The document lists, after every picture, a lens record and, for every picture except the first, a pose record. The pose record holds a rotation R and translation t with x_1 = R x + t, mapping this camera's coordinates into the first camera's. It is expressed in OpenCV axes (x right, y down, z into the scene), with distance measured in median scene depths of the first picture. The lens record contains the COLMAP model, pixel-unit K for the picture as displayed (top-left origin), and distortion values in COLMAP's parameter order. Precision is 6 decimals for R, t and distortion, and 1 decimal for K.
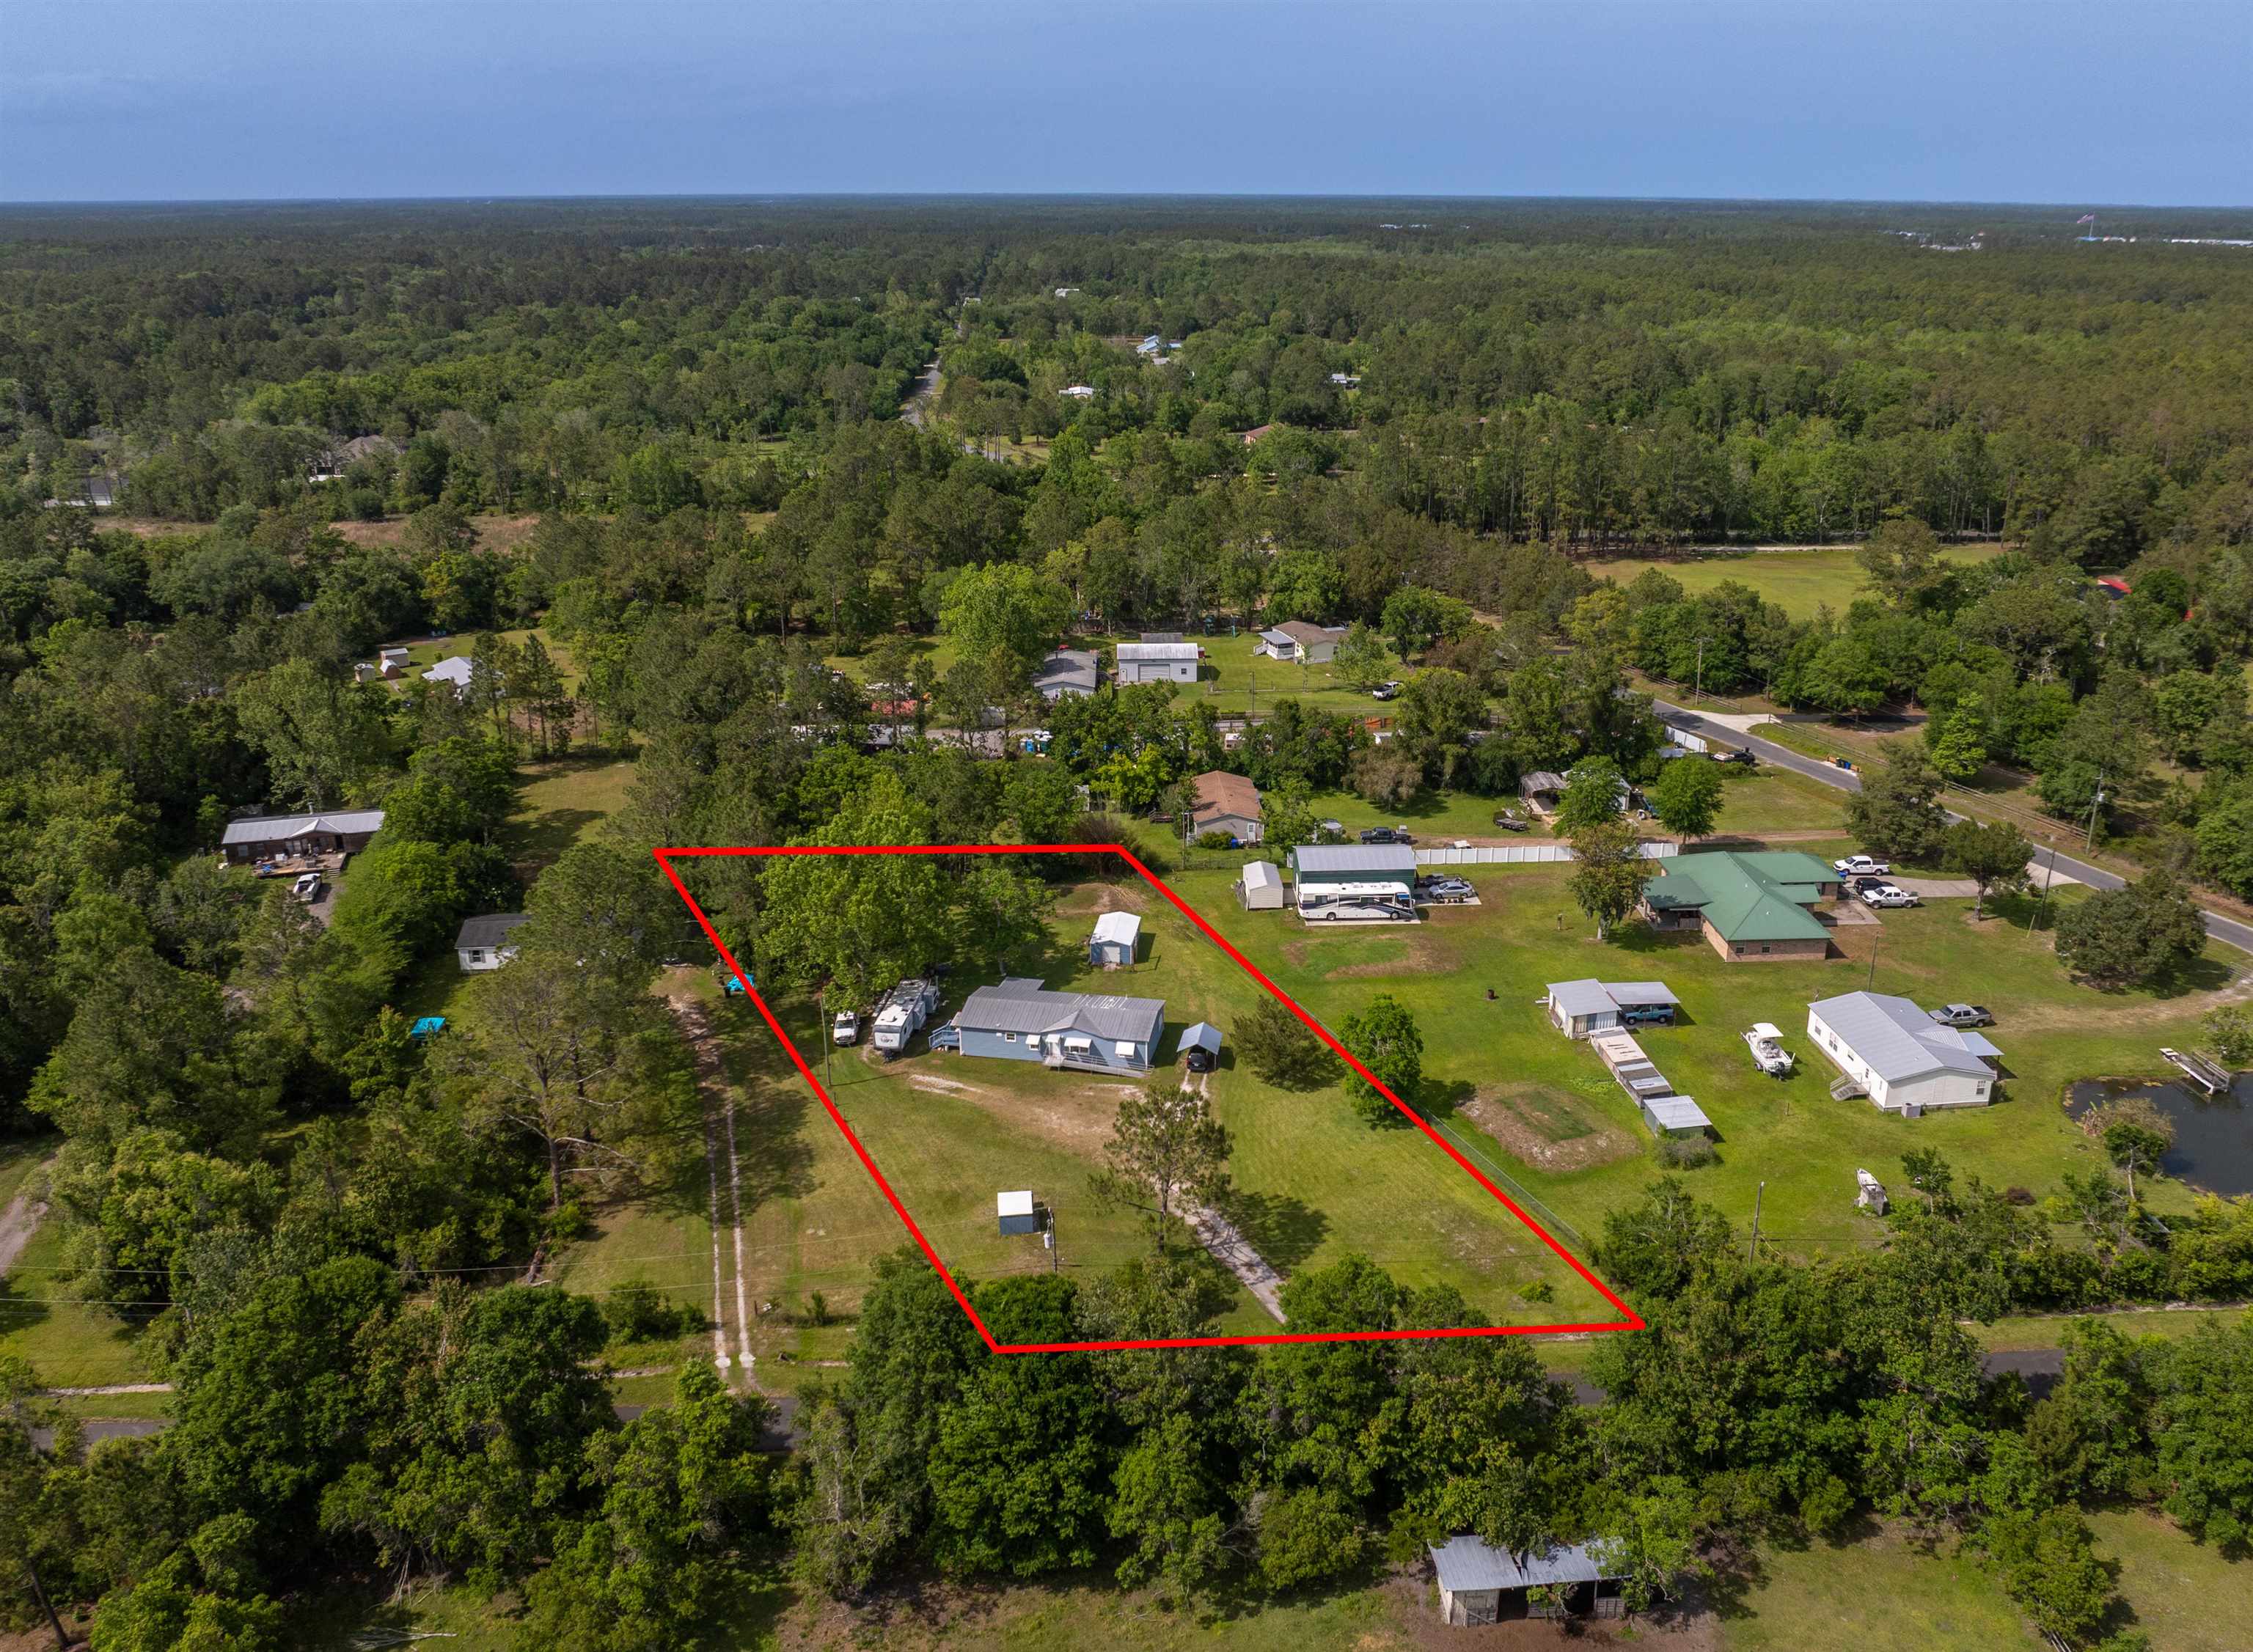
lens RADIAL K [[1681.3, 0, 1196.4], [0, 1681.3, 833.3], [0, 0, 1]] dist [-0.020830, -0.021439]
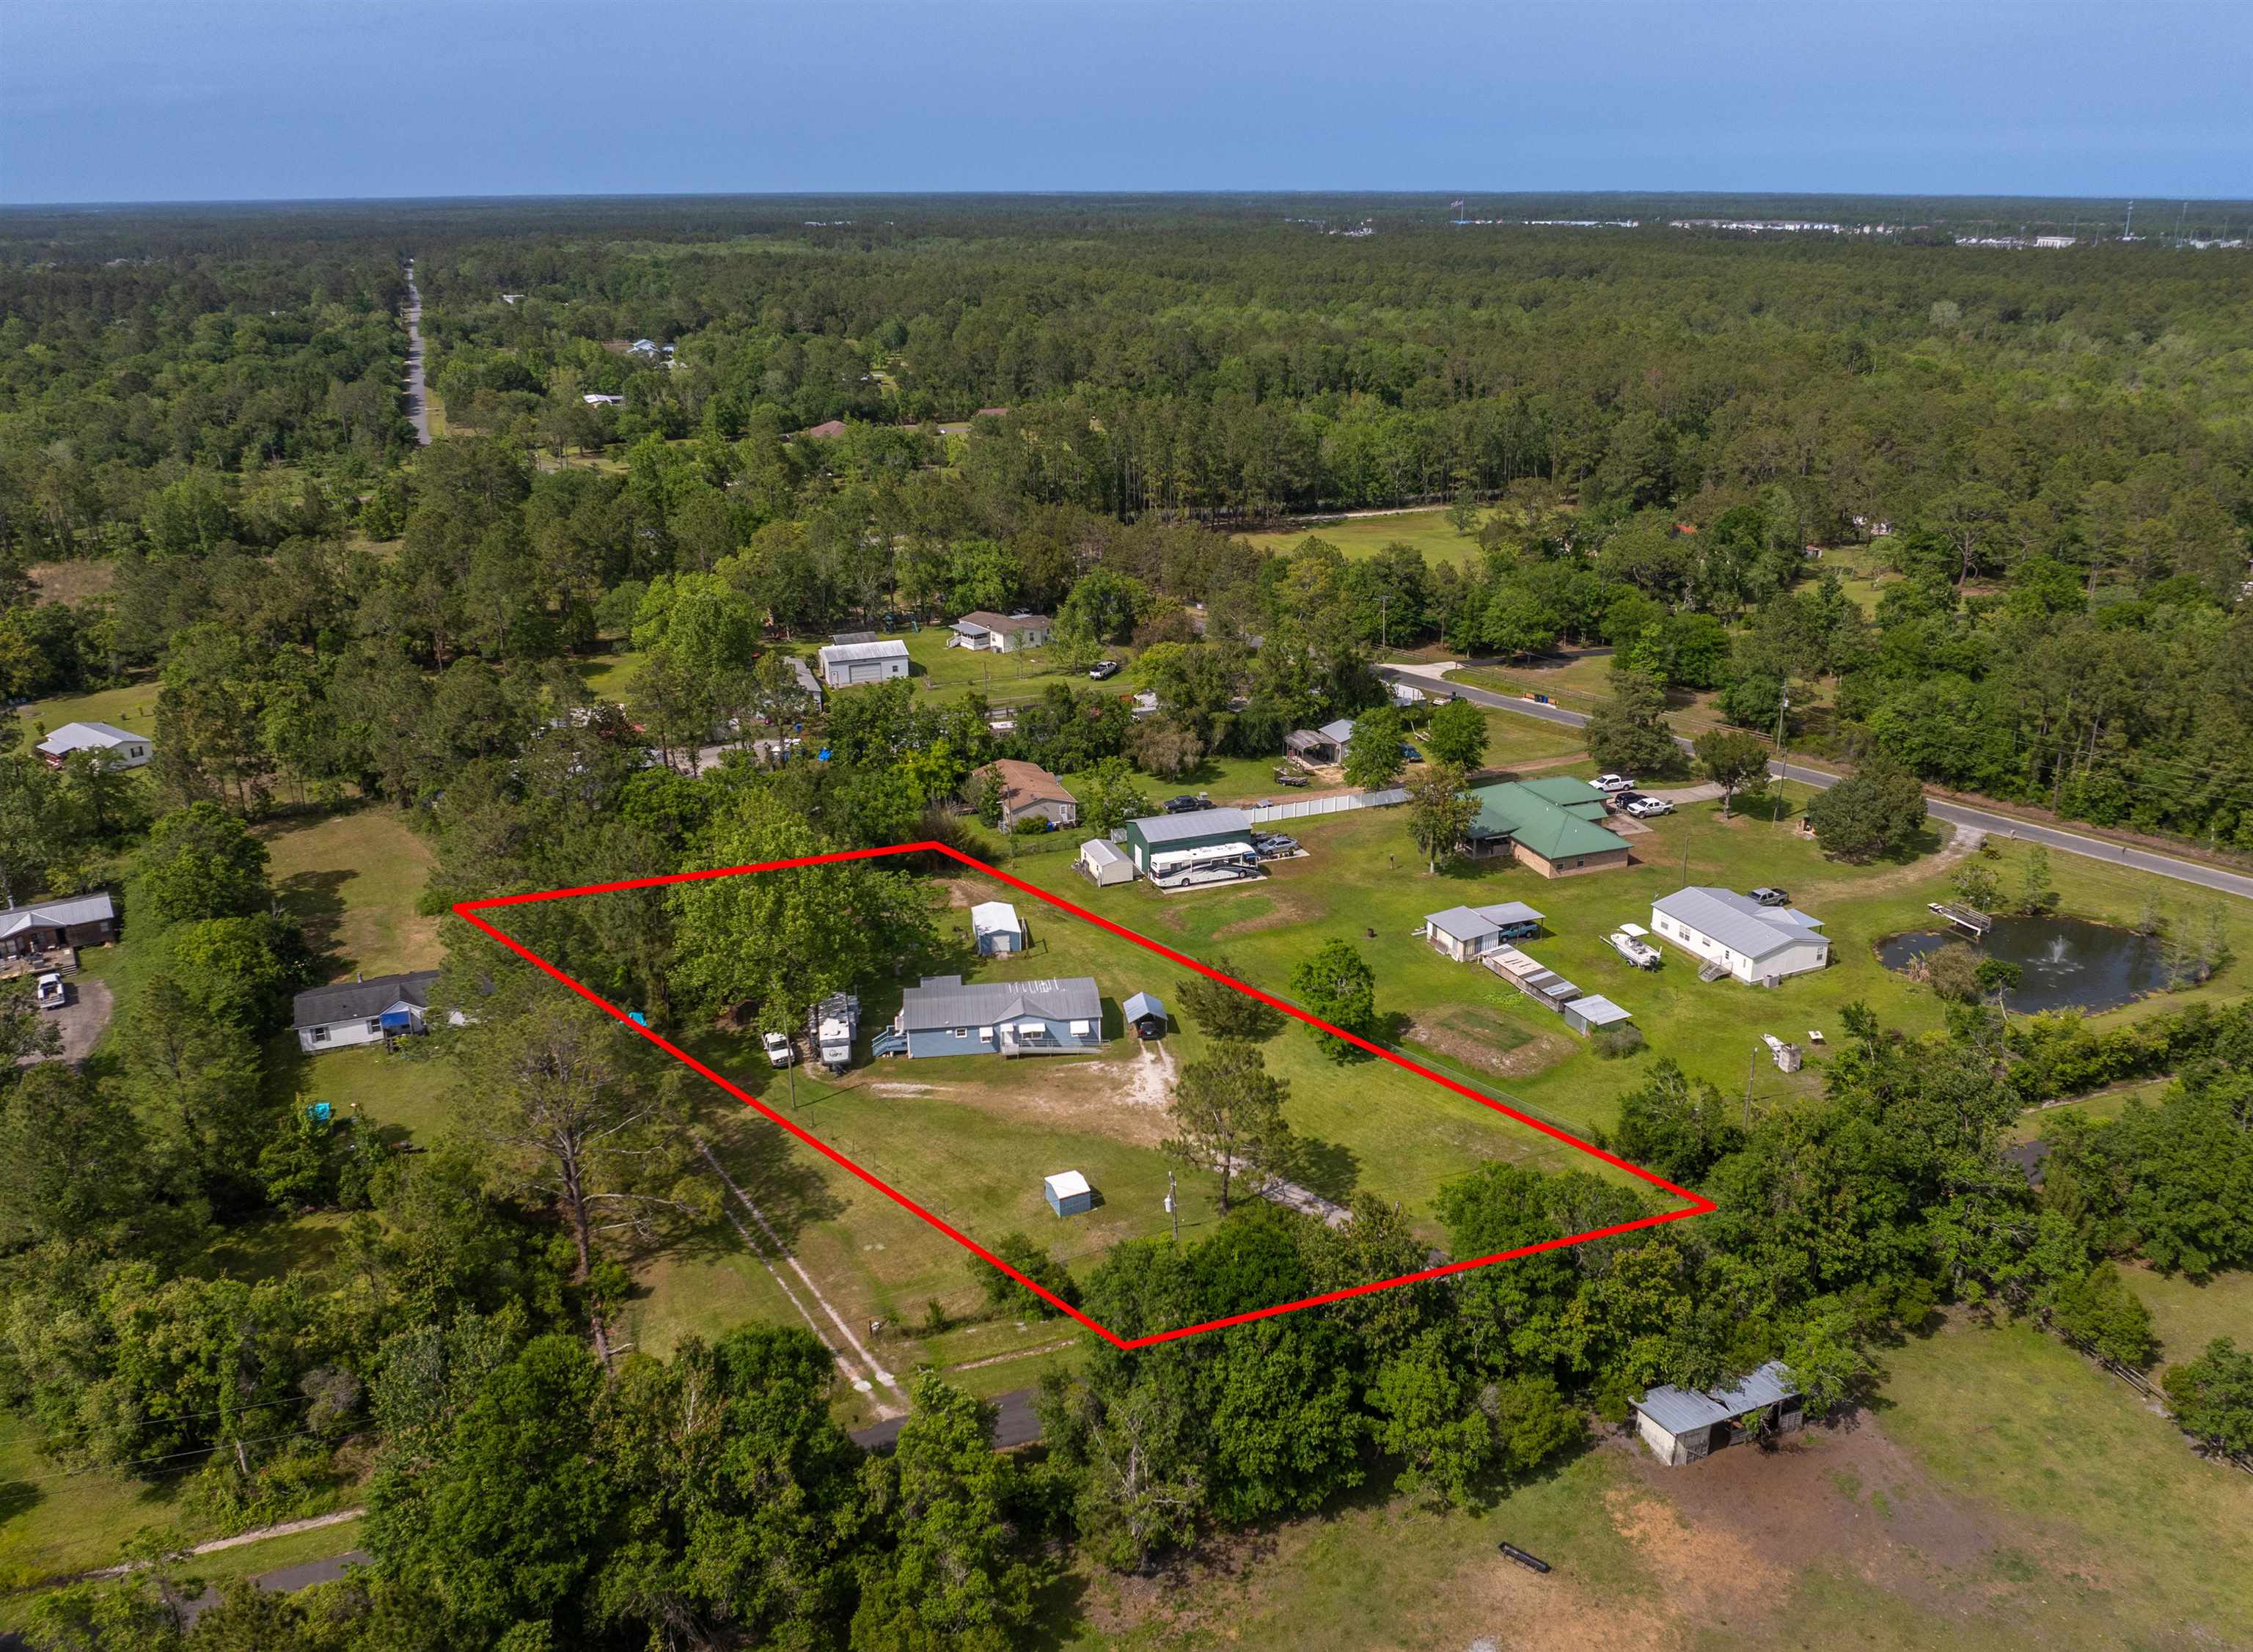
lens RADIAL K [[1681.3, 0, 1145.5], [0, 1681.3, 823.7], [0, 0, 1]] dist [-0.020830, -0.021439]
pose [[0.957070, -0.108729, 0.268691, -0.233323], [0.109561, 0.993908, 0.011942, -0.001741], [-0.268353, 0.018009, 0.963152, 0.007758]]
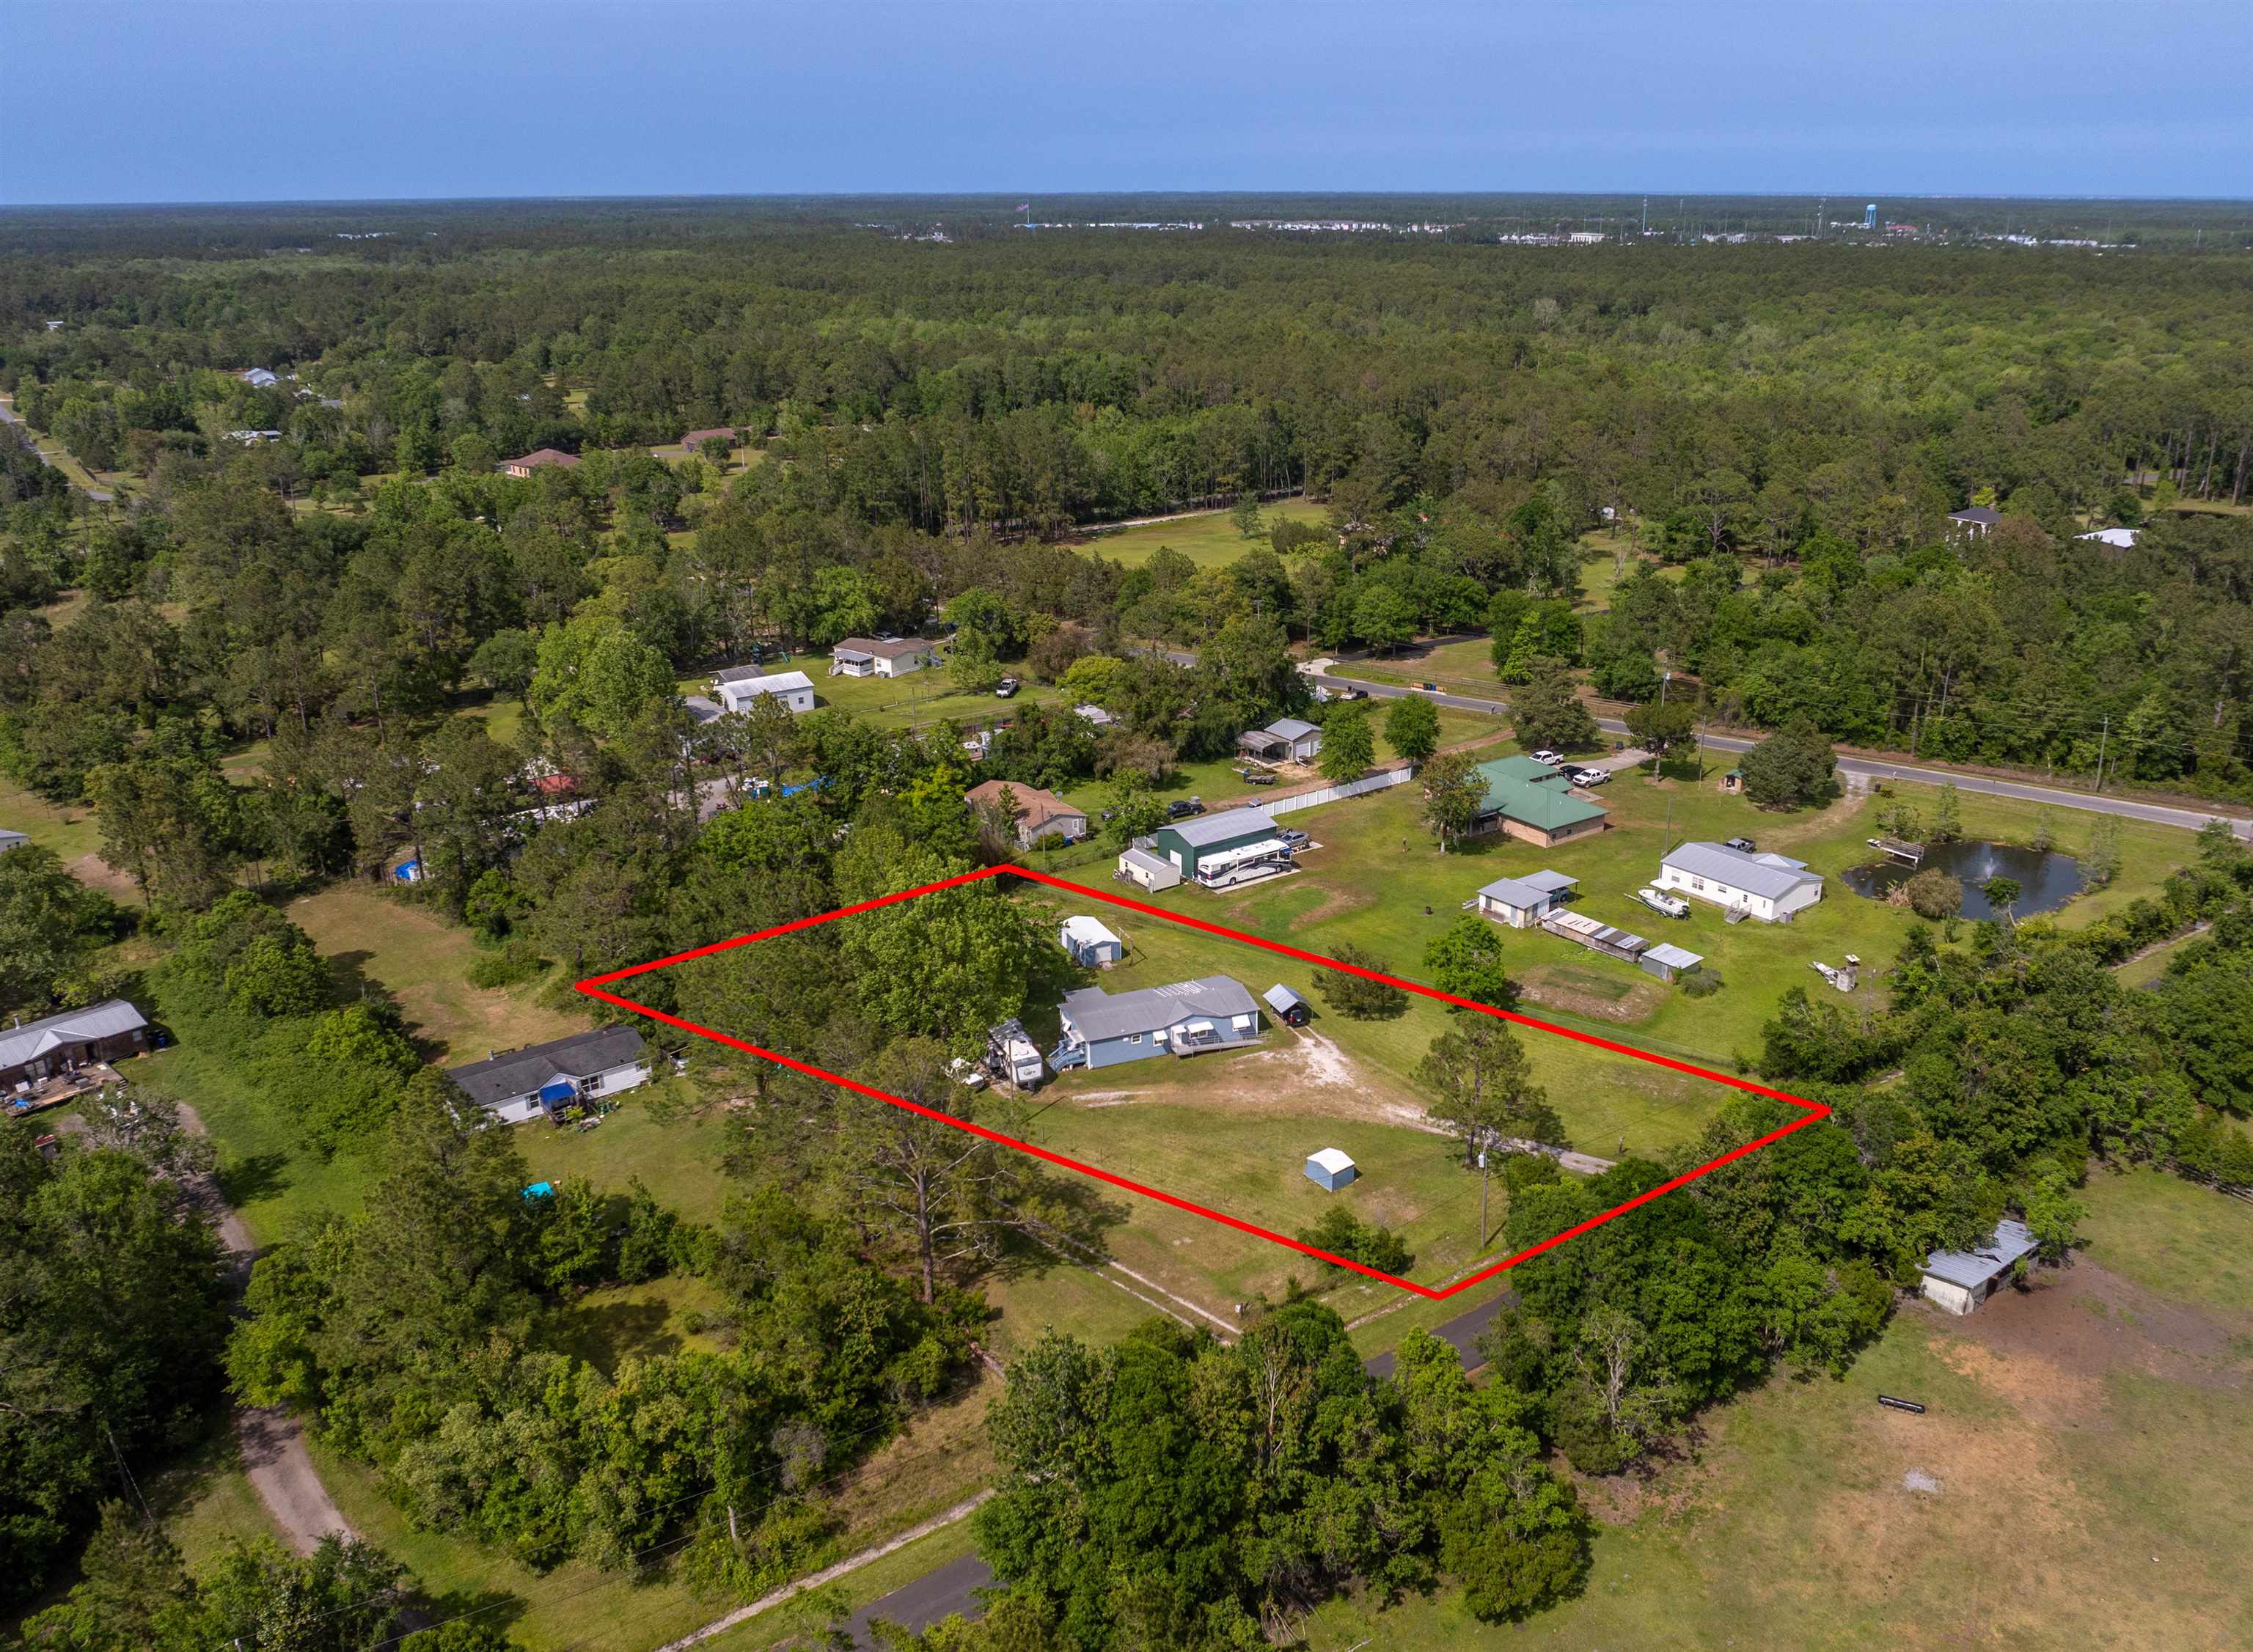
lens RADIAL K [[1681.3, 0, 1137.4], [0, 1681.3, 834.8], [0, 0, 1]] dist [-0.020830, -0.021439]
pose [[0.862004, -0.188786, 0.470435, -0.518202], [0.188297, 0.980908, 0.048613, -0.048622], [-0.470631, 0.046677, 0.881095, 0.064855]]
